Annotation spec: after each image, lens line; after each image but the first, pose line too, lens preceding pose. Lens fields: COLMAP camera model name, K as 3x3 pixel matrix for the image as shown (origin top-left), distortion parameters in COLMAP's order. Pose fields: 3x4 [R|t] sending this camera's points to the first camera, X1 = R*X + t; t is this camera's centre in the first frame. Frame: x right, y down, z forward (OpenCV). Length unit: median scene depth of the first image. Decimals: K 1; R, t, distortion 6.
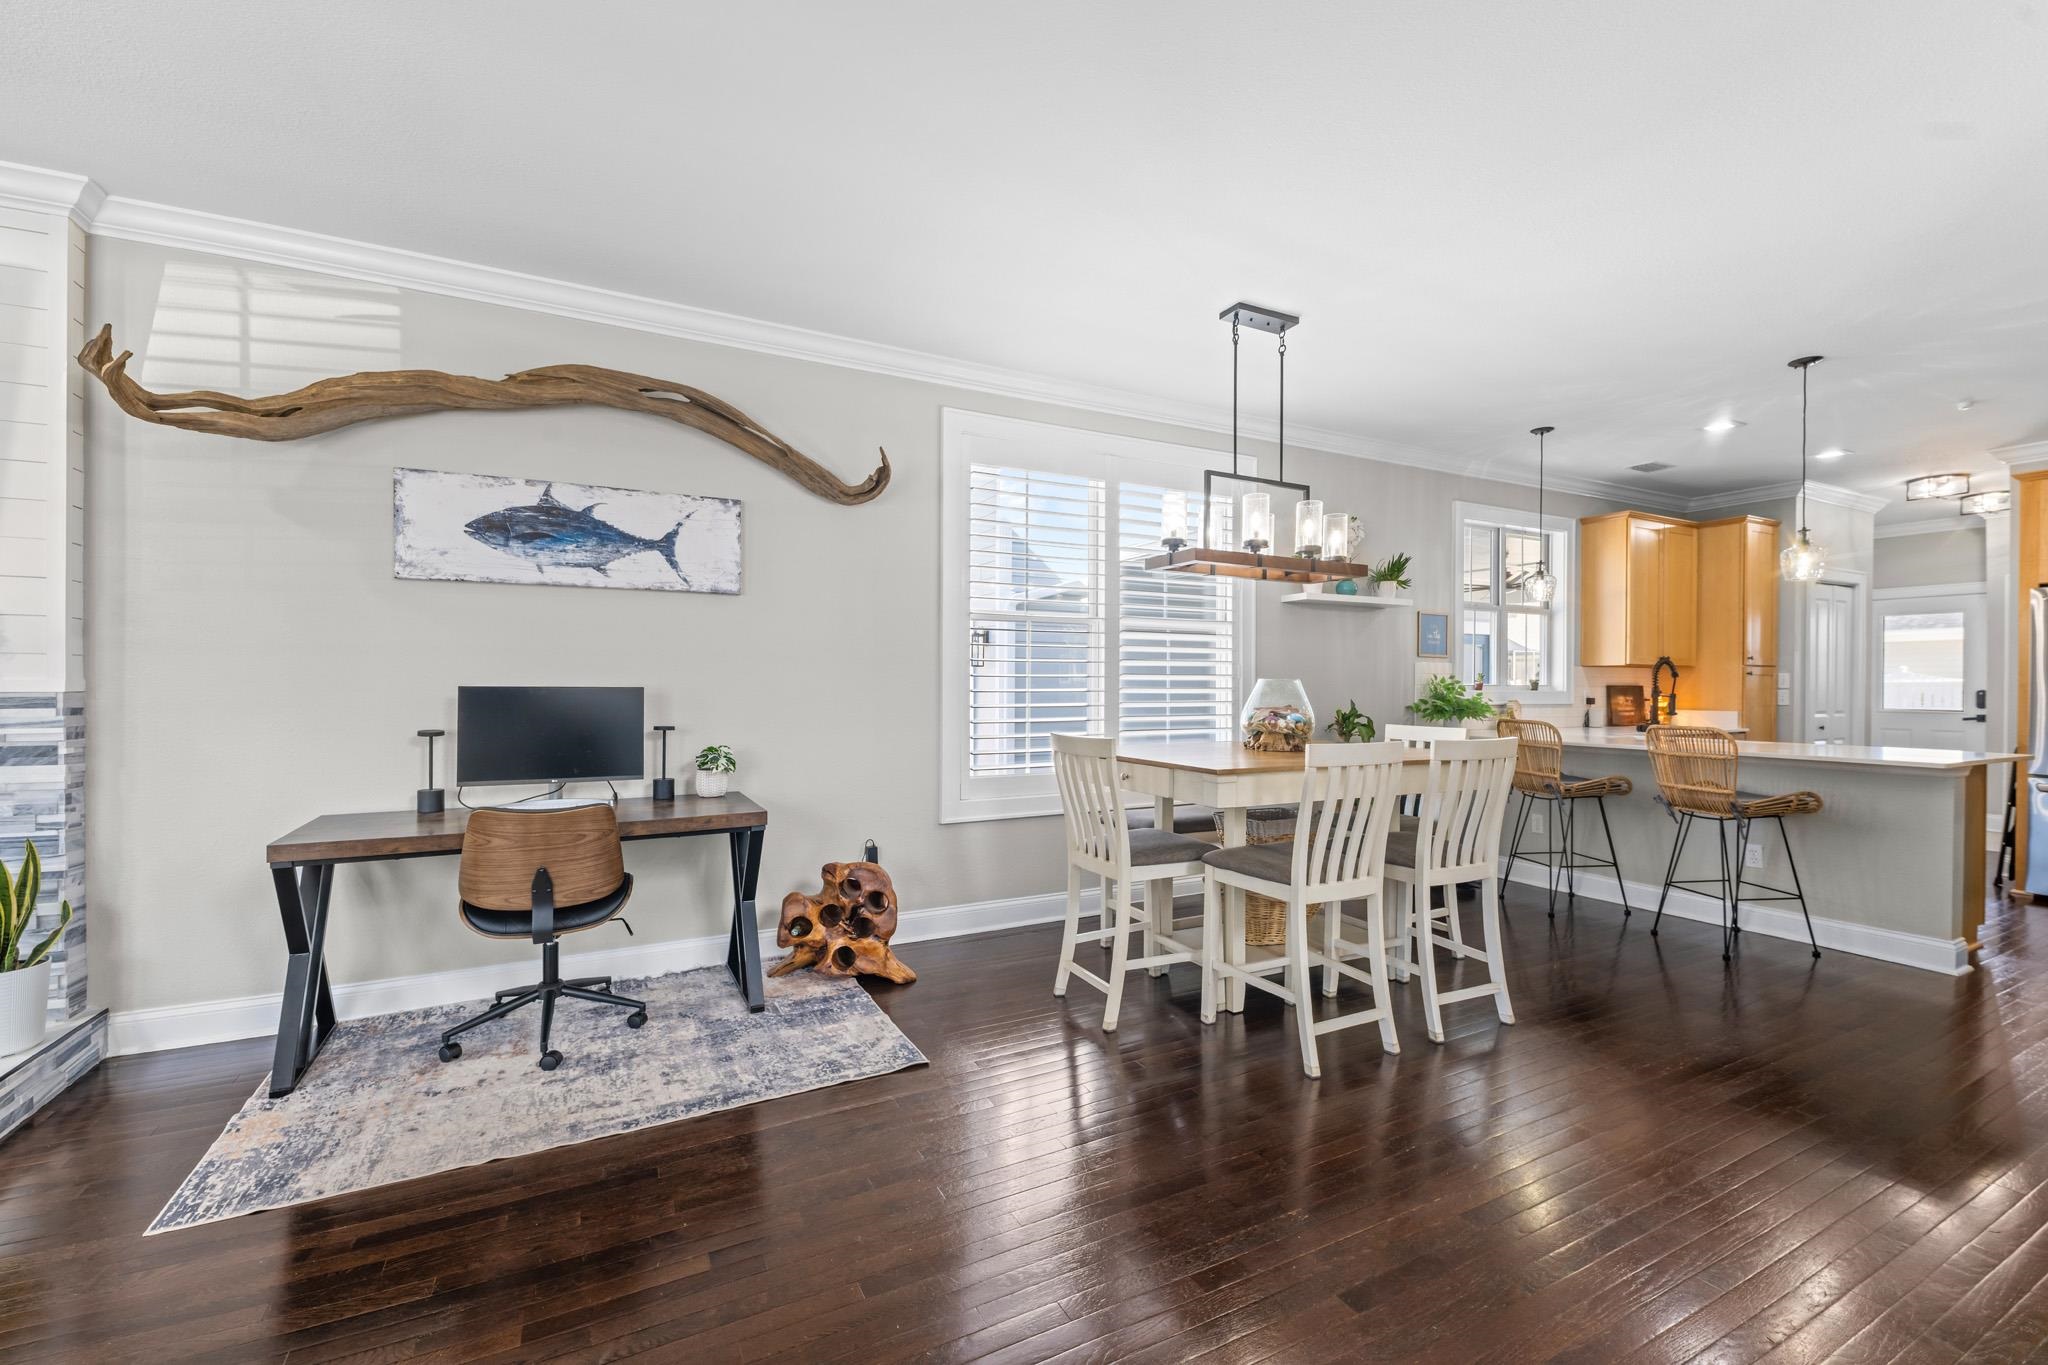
lens RADIAL K [[860.3, 0, 1019.7], [0, 860.3, 689.4], [0, 0, 1]] dist [0.001430, -0.003043]
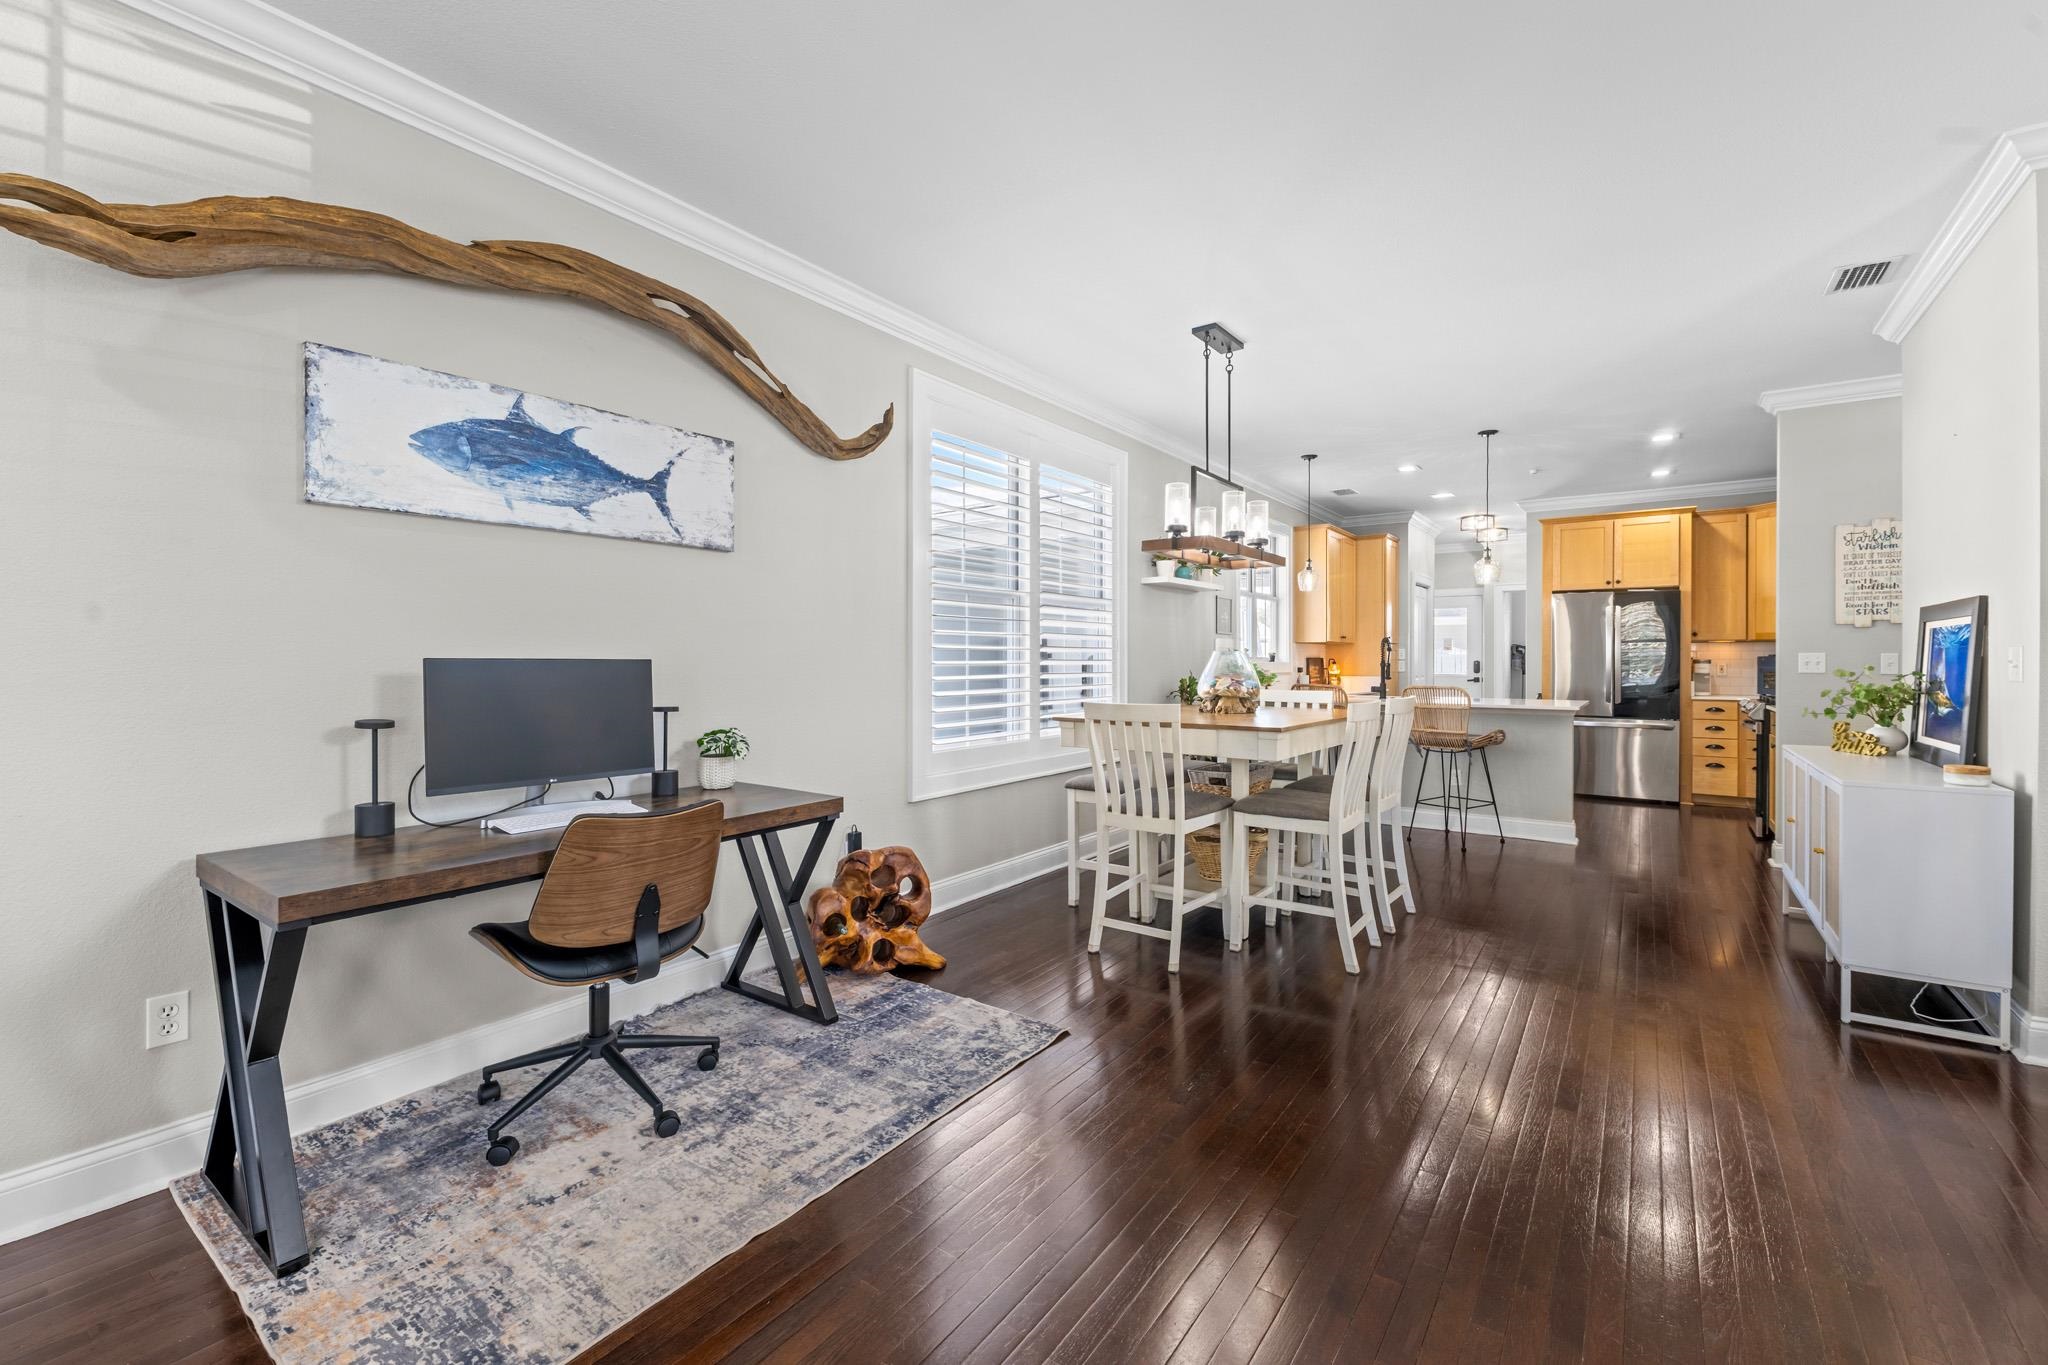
lens RADIAL K [[860.3, 0, 1087.3], [0, 860.3, 659.3], [0, 0, 1]] dist [0.001430, -0.003043]
pose [[0.874279, -0.001701, 0.485420, -0.488807], [0.003924, 0.999986, -0.003564, 0.002124], [-0.485408, 0.005021, 0.874274, 0.088162]]
